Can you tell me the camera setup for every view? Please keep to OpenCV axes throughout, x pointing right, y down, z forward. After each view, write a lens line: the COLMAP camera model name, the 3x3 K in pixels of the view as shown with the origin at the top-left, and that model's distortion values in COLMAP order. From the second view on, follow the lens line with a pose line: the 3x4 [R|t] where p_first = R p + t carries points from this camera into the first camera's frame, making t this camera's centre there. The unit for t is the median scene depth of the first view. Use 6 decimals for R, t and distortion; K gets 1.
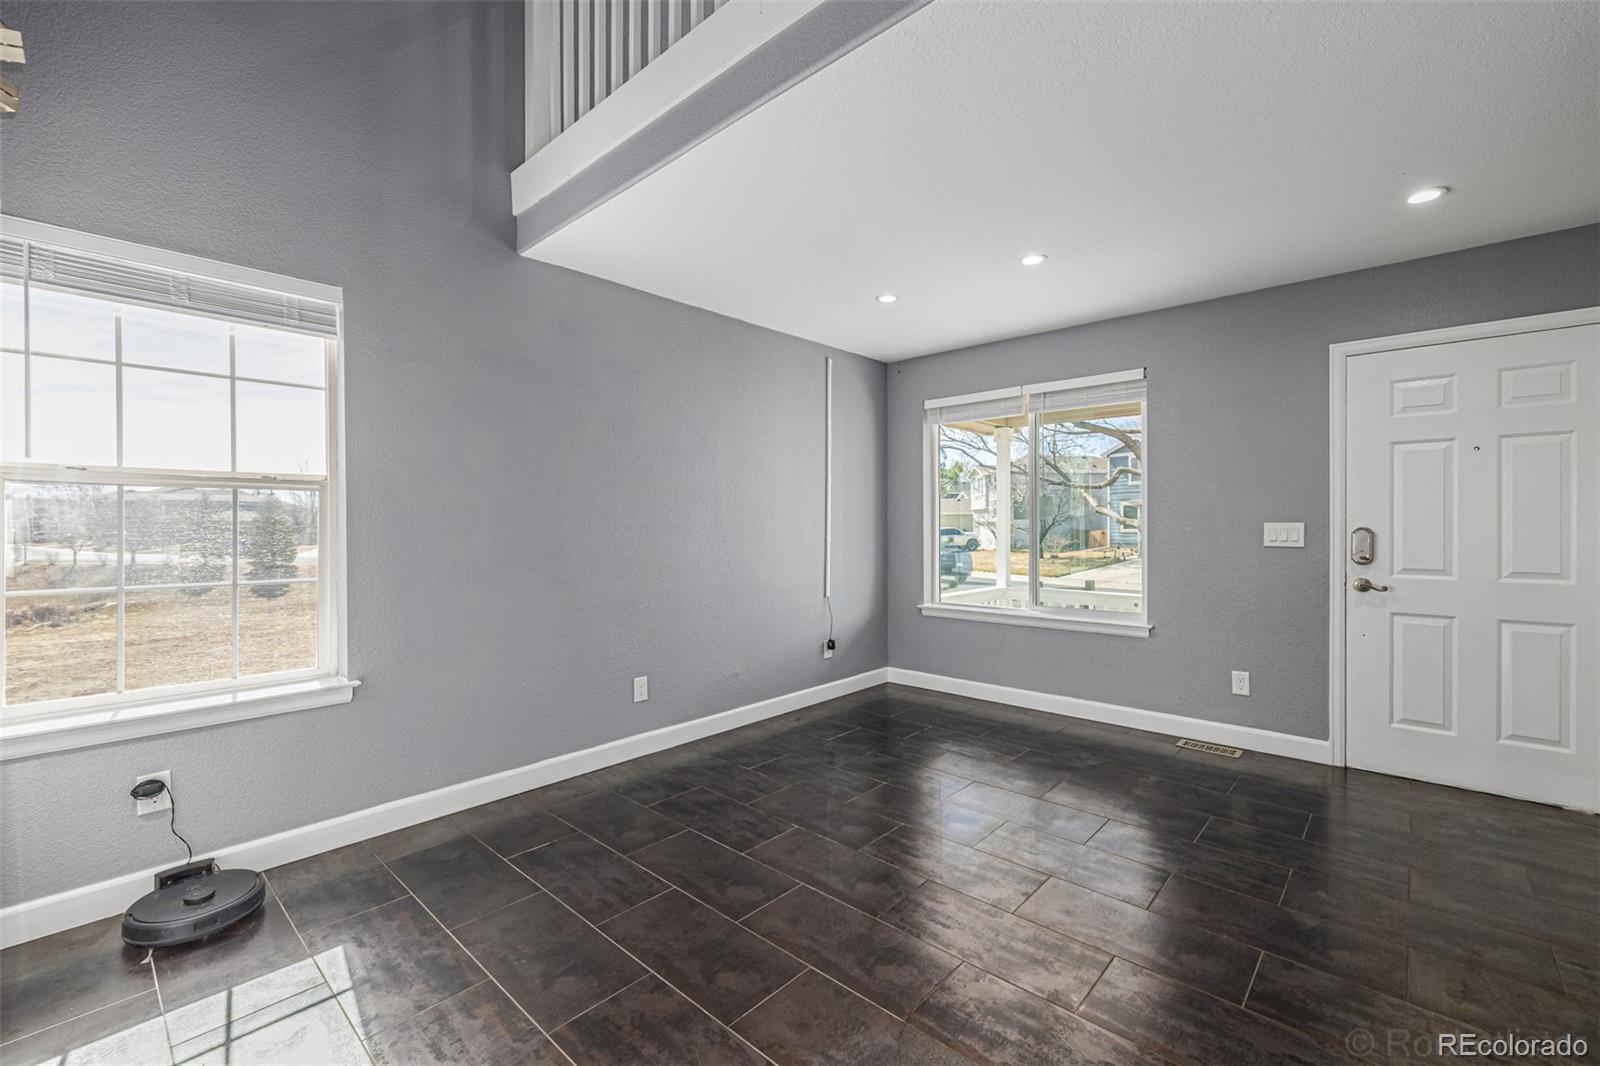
lens RADIAL K [[666.3, 0, 800.9], [0, 666.3, 527.9], [0, 0, 1]] dist [-0.003361, -0.000009]
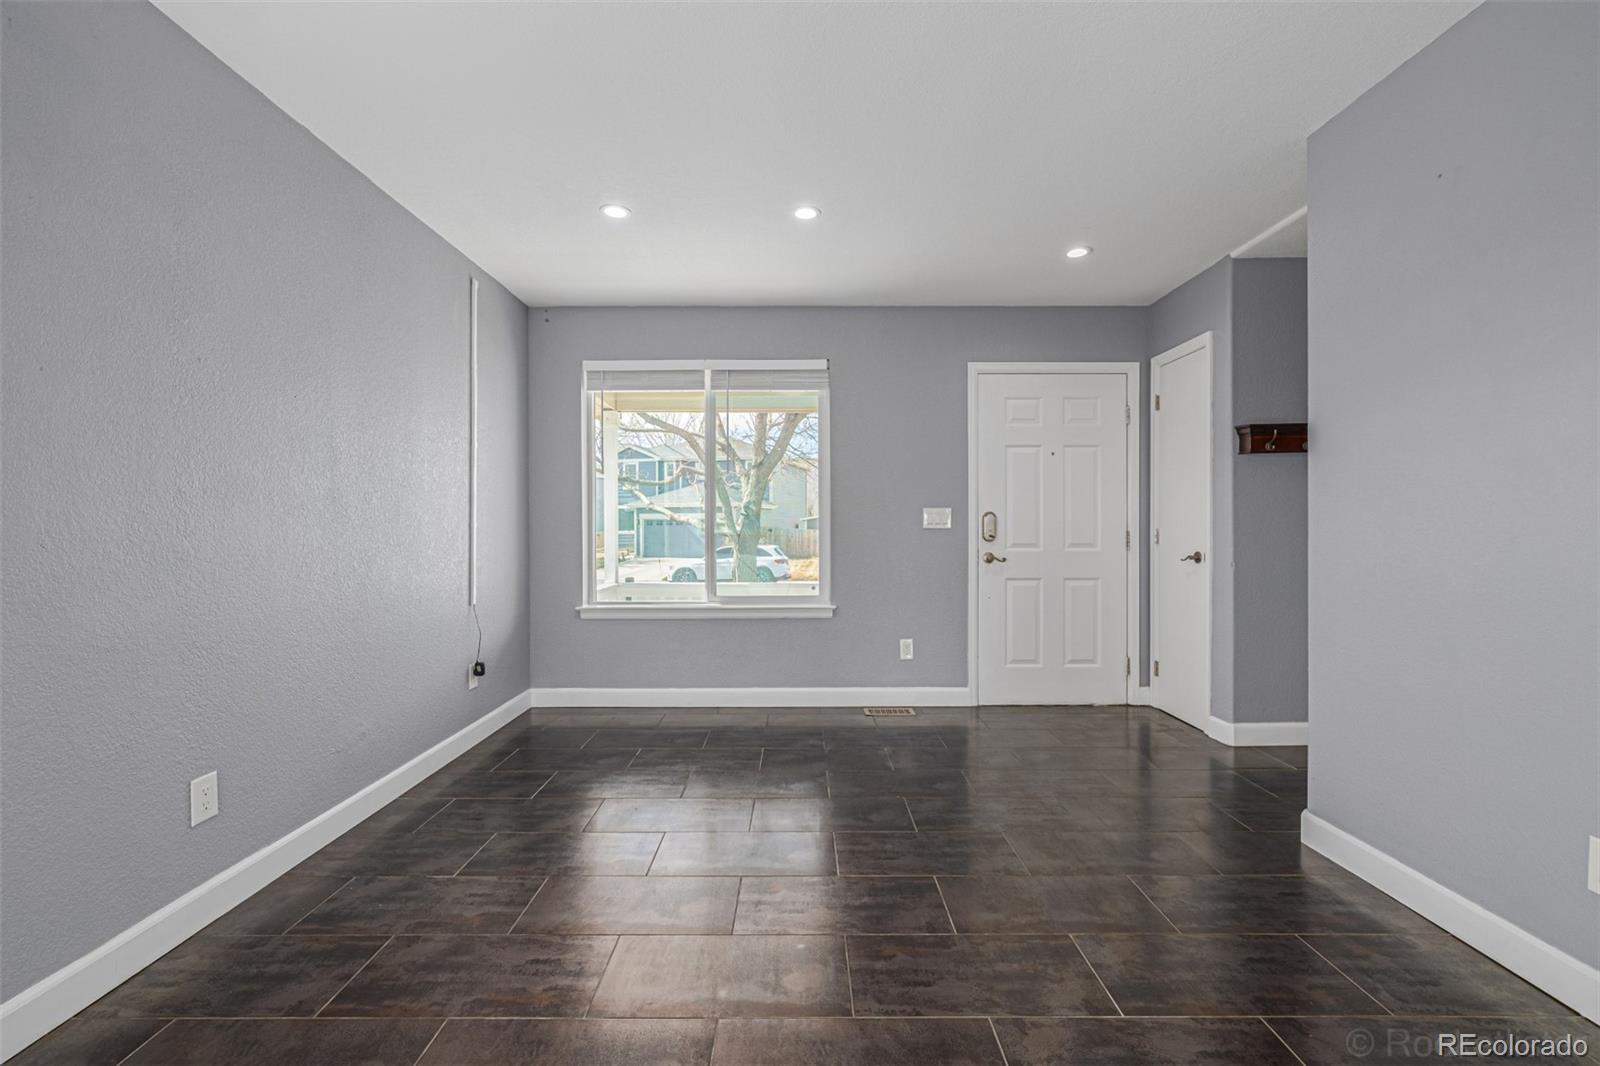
lens RADIAL K [[666.3, 0, 800.9], [0, 666.3, 527.9], [0, 0, 1]] dist [-0.003361, -0.000009]
pose [[0.738248, 0.000420, 0.674529, -0.218751], [0.003046, 0.999988, -0.003957, 0.028028], [-0.674522, 0.004976, 0.738238, 0.258316]]
